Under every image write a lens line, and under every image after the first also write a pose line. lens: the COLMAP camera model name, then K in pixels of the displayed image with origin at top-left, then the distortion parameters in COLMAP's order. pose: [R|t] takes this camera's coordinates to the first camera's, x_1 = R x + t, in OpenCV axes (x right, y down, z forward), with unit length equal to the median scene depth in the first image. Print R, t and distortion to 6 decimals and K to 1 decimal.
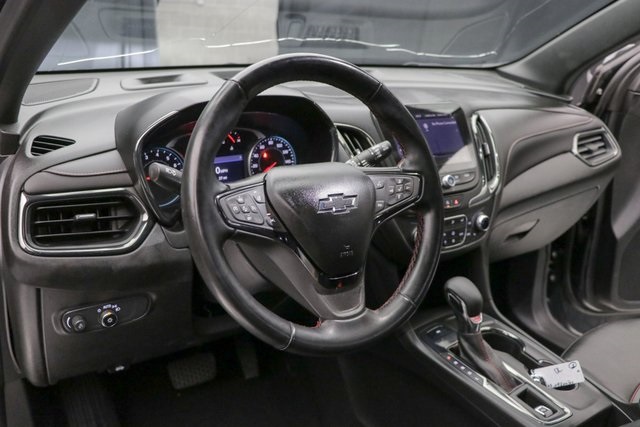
lens RADIAL K [[583.8, 0, 320.0], [0, 583.8, 213.5], [0, 0, 1]] dist [-0.086409, 0.003146]
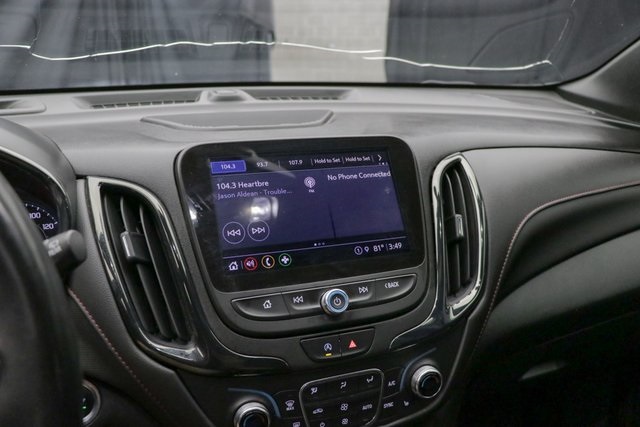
lens RADIAL K [[527.1, 0, 320.0], [0, 527.1, 213.5], [0, 0, 1]] dist [-0.204603, 0.197008]
pose [[0.964841, 0.036007, -0.260355, 0.312332], [-0.047211, 0.998203, -0.036904, -0.108337], [0.258558, 0.047898, 0.964807, 0.572576]]
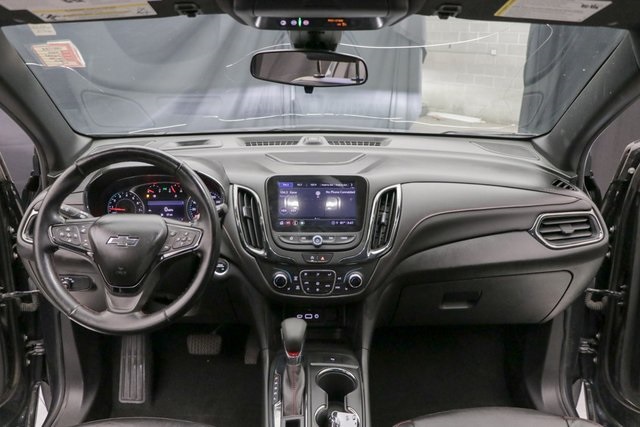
lens RADIAL K [[527.1, 0, 320.0], [0, 527.1, 213.5], [0, 0, 1]] dist [-0.204603, 0.197008]
pose [[0.828670, 0.125638, -0.545455, 0.804669], [-0.145817, 0.989291, 0.006340, -0.117033], [0.540410, 0.074283, 0.838116, 0.075245]]
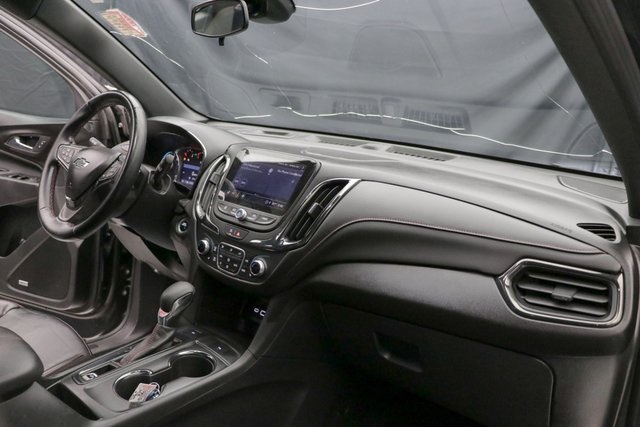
lens RADIAL K [[527.1, 0, 320.0], [0, 527.1, 213.5], [0, 0, 1]] dist [-0.204603, 0.197008]
pose [[0.272178, 0.164376, -0.948103, 1.195953], [-0.388391, 0.920241, 0.048048, -0.161340], [0.880382, 0.355157, 0.314311, 0.802425]]
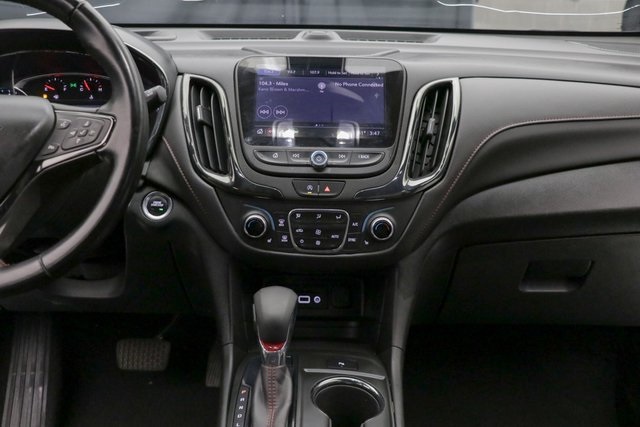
lens RADIAL K [[684.4, 0, 320.5], [0, 684.4, 216.3], [0, 0, 1]] dist [-0.067627, 0.051591]
pose [[0.816219, 0.132357, -0.562378, 0.698460], [-0.162003, 0.986786, -0.002884, 0.016490], [0.554565, 0.093461, 0.826875, 0.298864]]
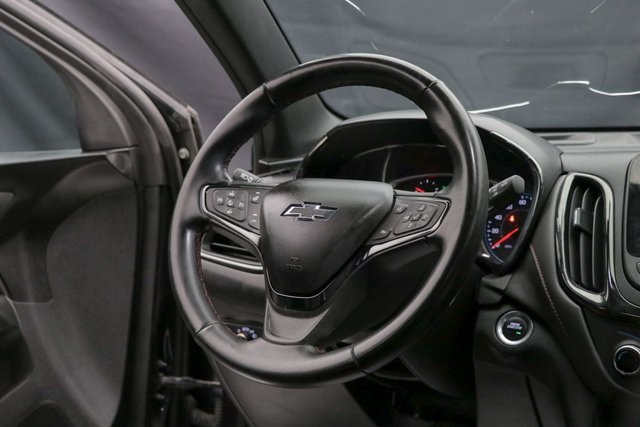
lens RADIAL K [[1068.6, 0, 320.0], [0, 1068.6, 213.5], [0, 0, 1]] dist [-0.004237, 1.844253]
pose [[0.382445, 0.009976, -0.923924, 0.979652], [-0.283859, 0.952854, -0.107211, 0.097740], [0.879295, 0.303267, 0.367246, 0.286193]]
